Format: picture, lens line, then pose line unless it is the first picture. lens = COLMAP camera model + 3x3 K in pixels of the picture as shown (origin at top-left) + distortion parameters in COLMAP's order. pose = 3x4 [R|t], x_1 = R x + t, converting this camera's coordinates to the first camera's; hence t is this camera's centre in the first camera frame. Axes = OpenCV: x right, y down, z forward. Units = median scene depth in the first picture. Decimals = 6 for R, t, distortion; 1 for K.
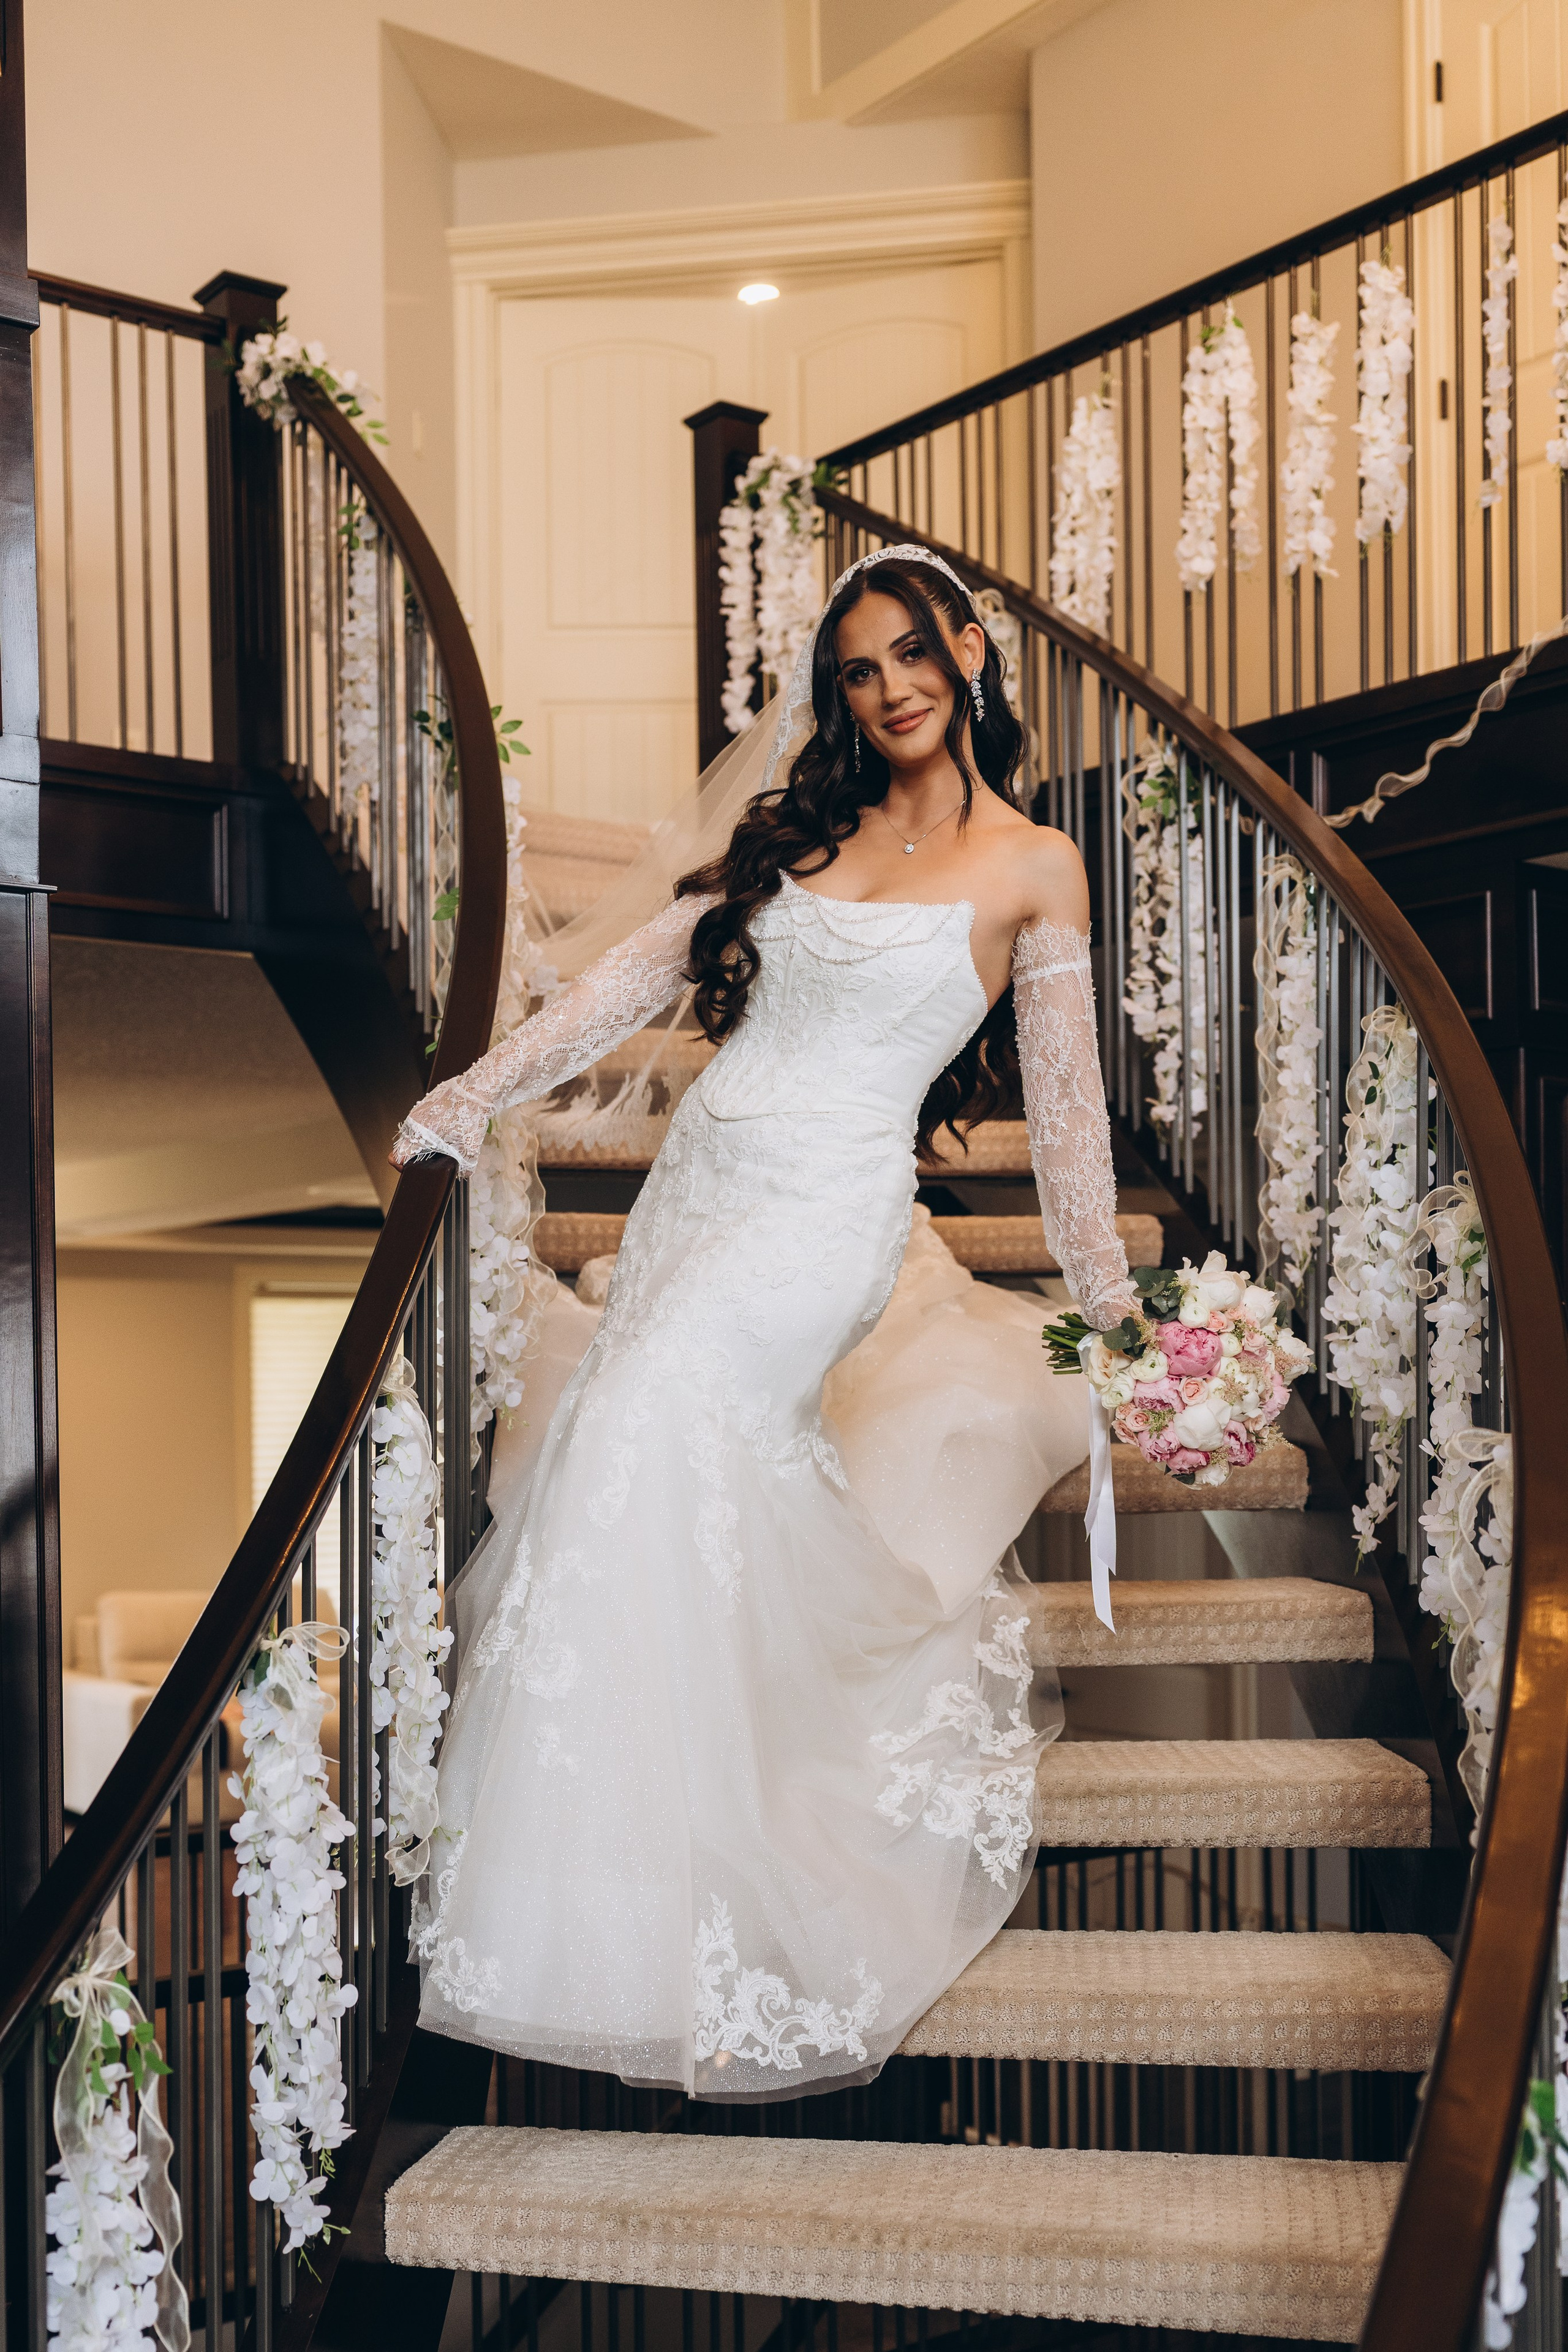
lens RADIAL K [[2584.2, 0, 681.0], [0, 2584.2, 1387.3], [0, 0, 1]] dist [-0.006878, 0.003687]
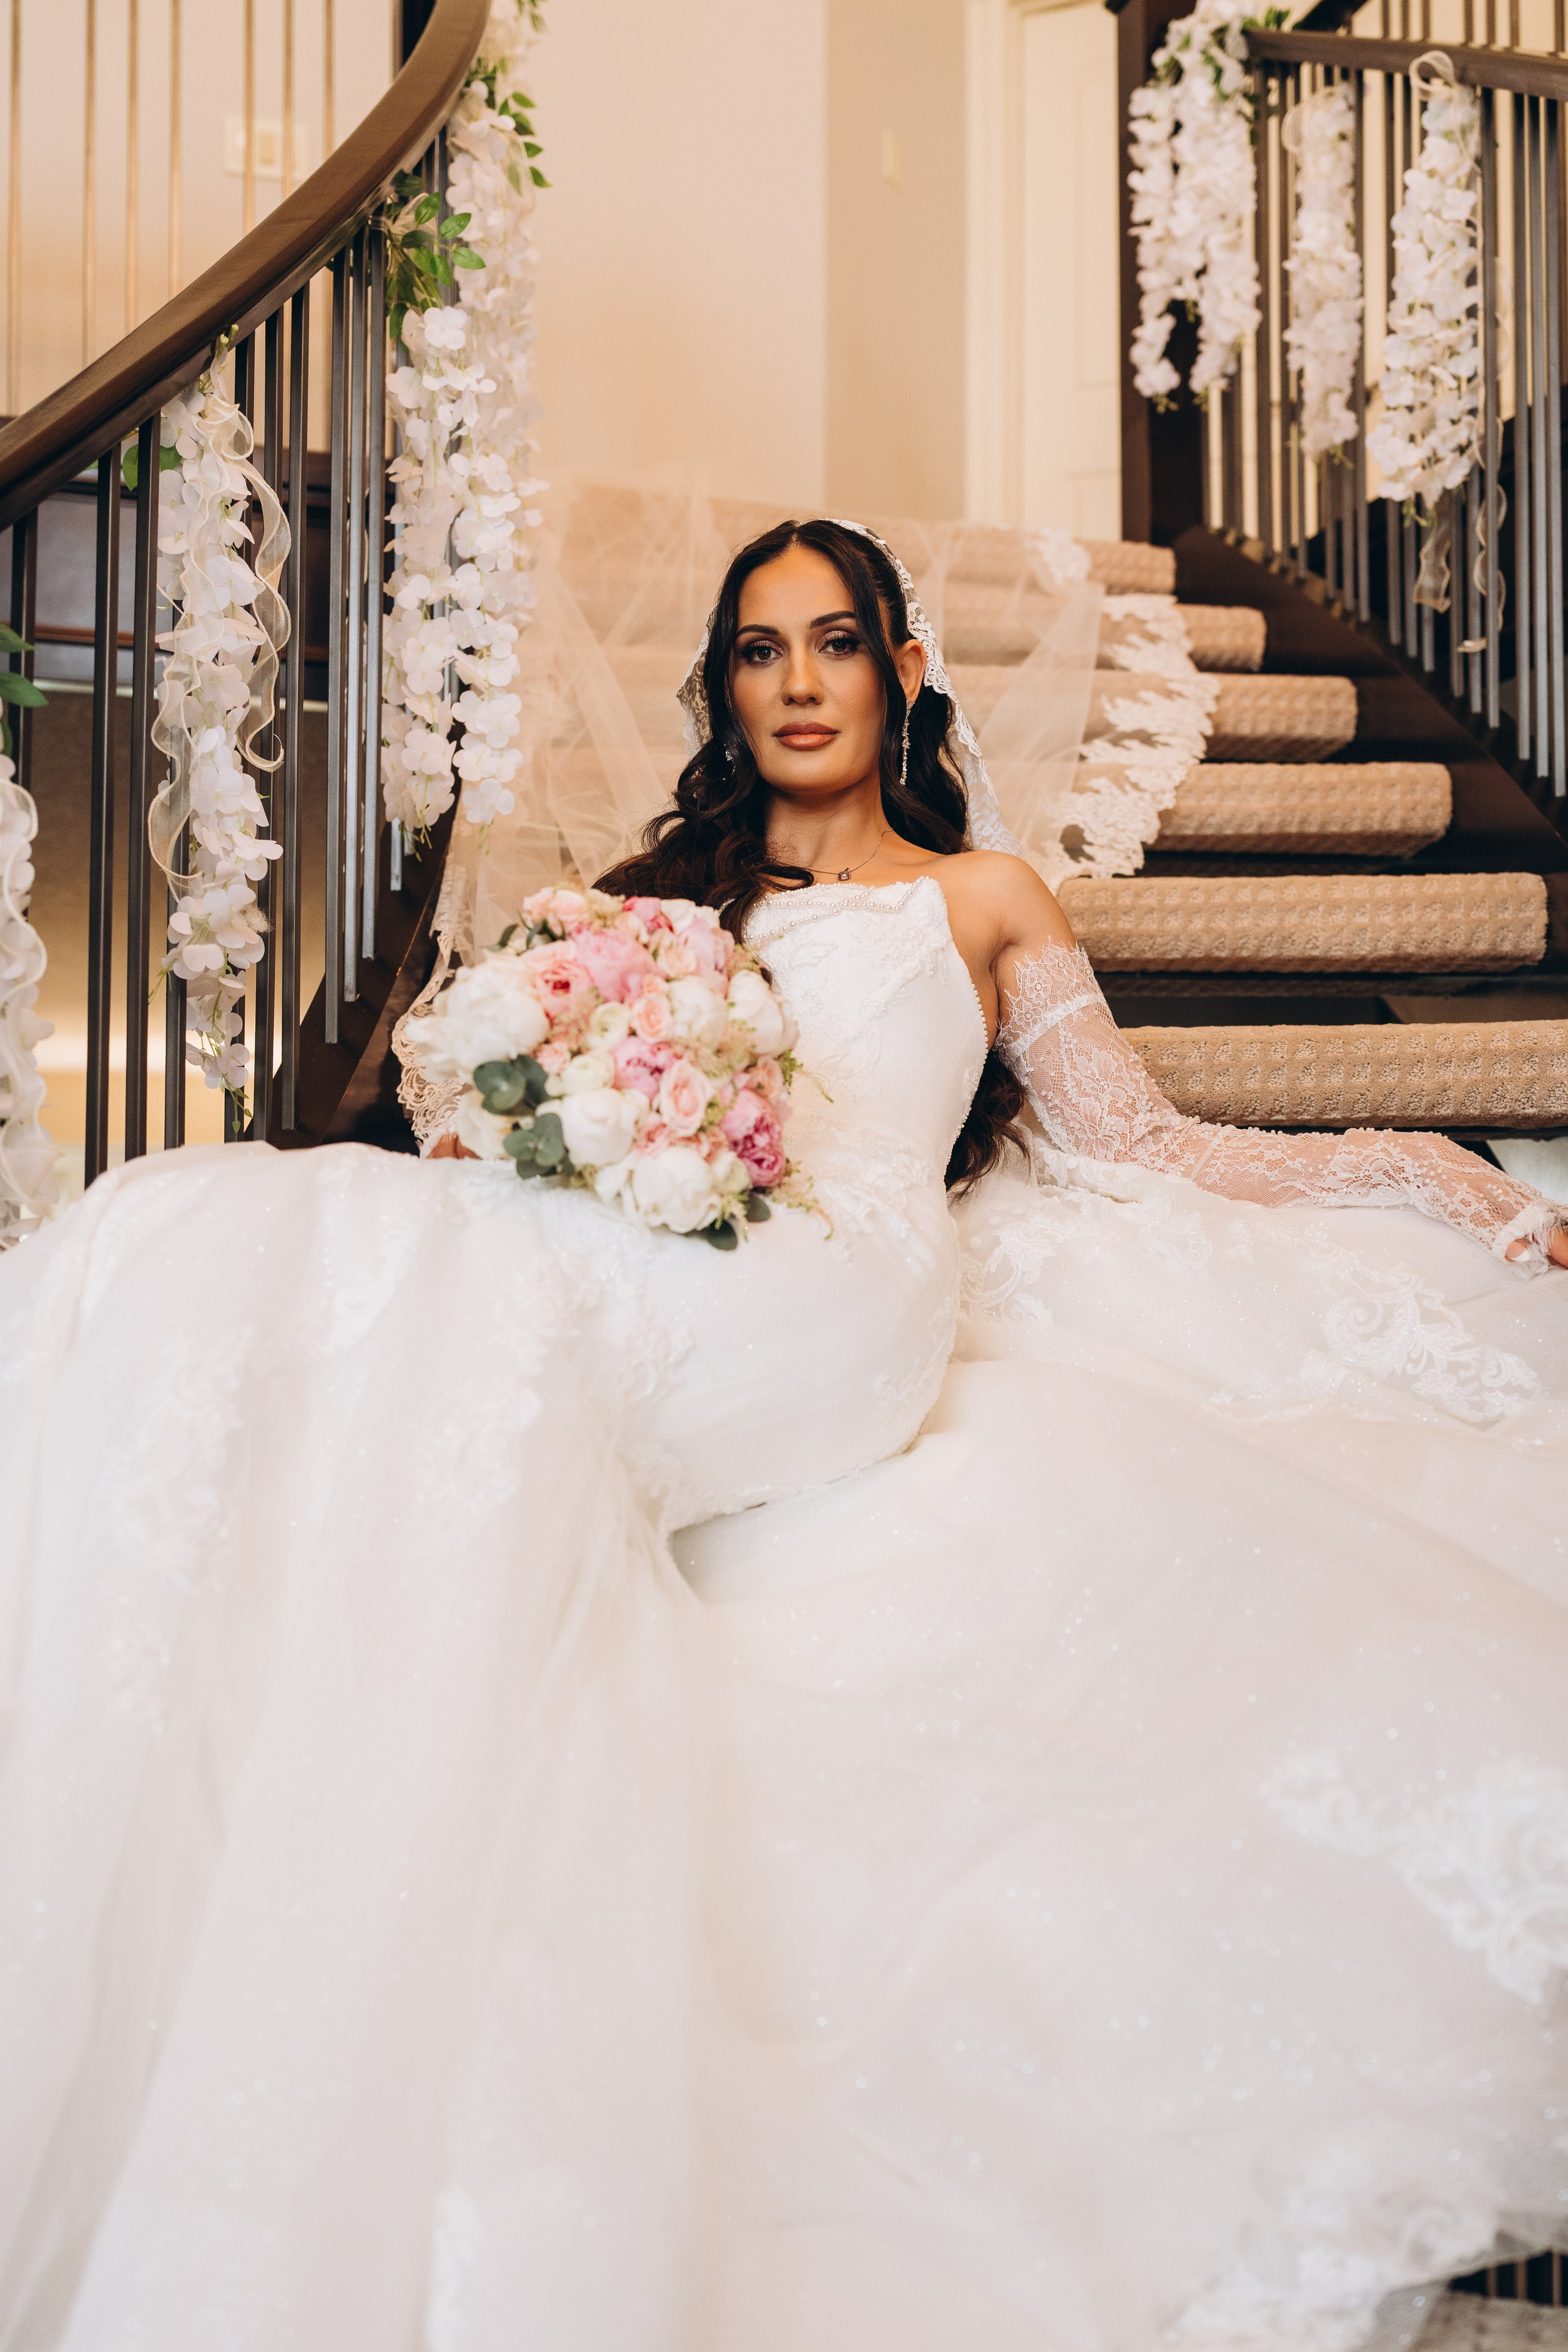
lens RADIAL K [[2245.2, 0, 799.0], [0, 2245.2, 1172.6], [0, 0, 1]] dist [-0.010139, 0.017390]
pose [[0.948534, 0.001894, -0.316669, 0.155439], [-0.015144, 0.999109, -0.039386, -0.012611], [0.316313, 0.042155, 0.947718, 0.470025]]
